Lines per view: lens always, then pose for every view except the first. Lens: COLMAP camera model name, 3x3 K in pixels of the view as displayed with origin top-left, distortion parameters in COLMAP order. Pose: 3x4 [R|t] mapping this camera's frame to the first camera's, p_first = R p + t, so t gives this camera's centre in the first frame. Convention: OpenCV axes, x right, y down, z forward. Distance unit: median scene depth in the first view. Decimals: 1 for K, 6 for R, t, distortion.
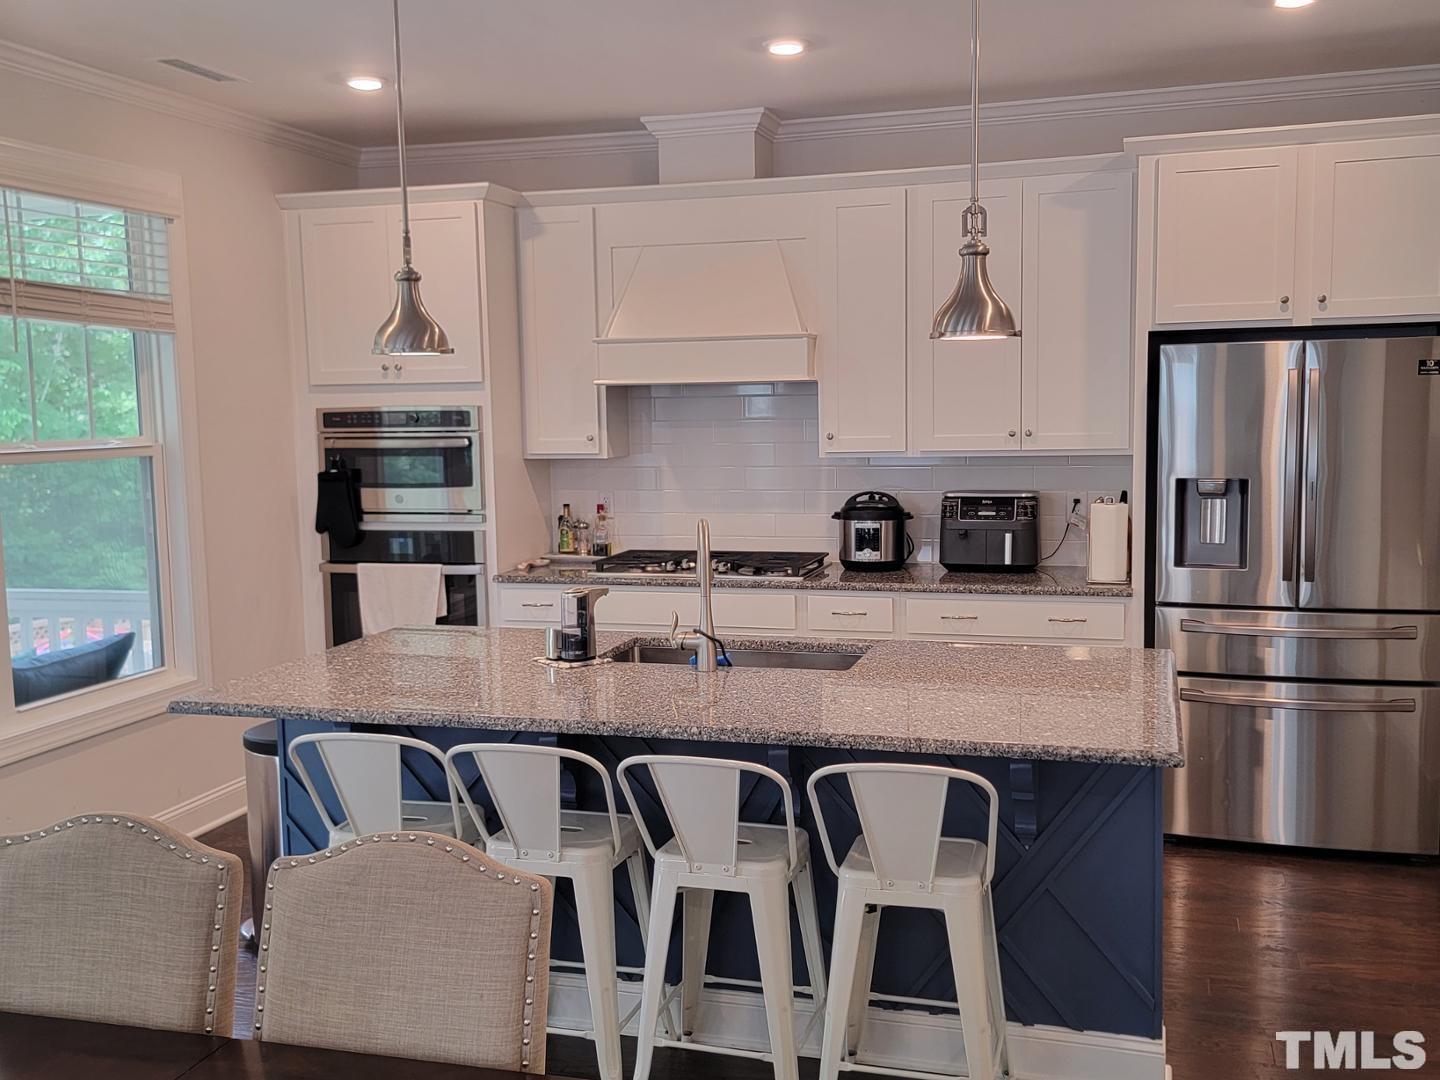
lens RADIAL K [[1428.5, 0, 703.0], [0, 1428.5, 553.8], [0, 0, 1]] dist [0.095261, -0.118704]
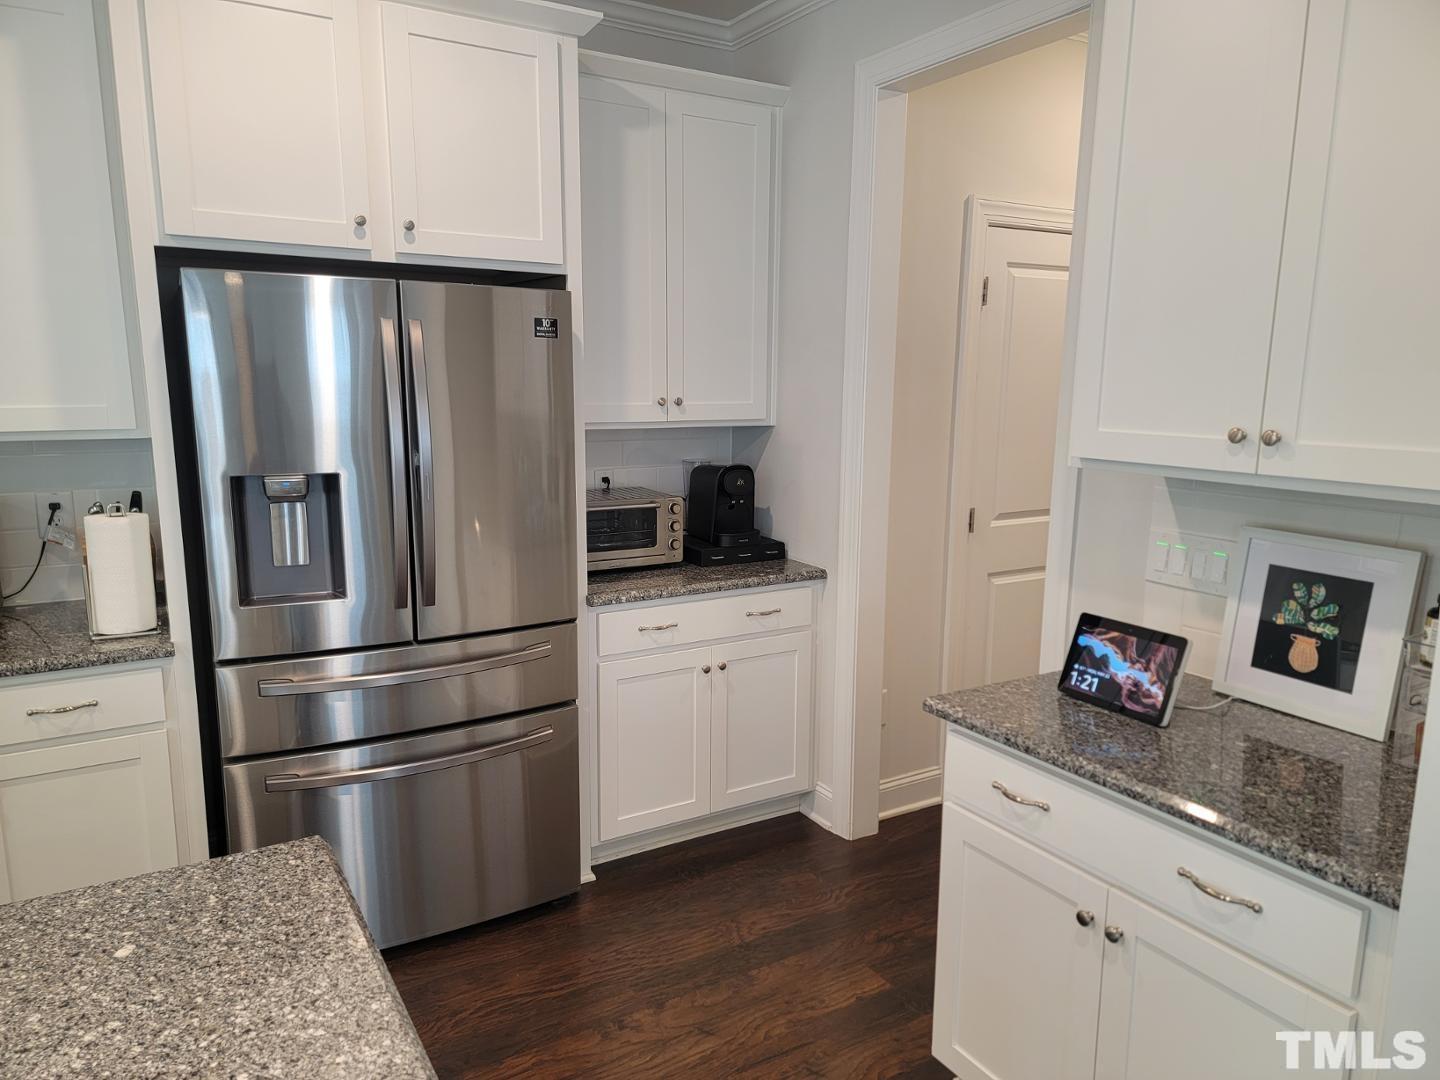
lens RADIAL K [[996.7, 0, 731.0], [0, 996.7, 549.6], [0, 0, 1]] dist [0.083874, -0.072285]
pose [[0.662458, -0.105680, 0.741607, 0.127904], [0.061401, 0.994328, 0.086845, -0.043524], [-0.746579, -0.011996, 0.665189, 0.501315]]
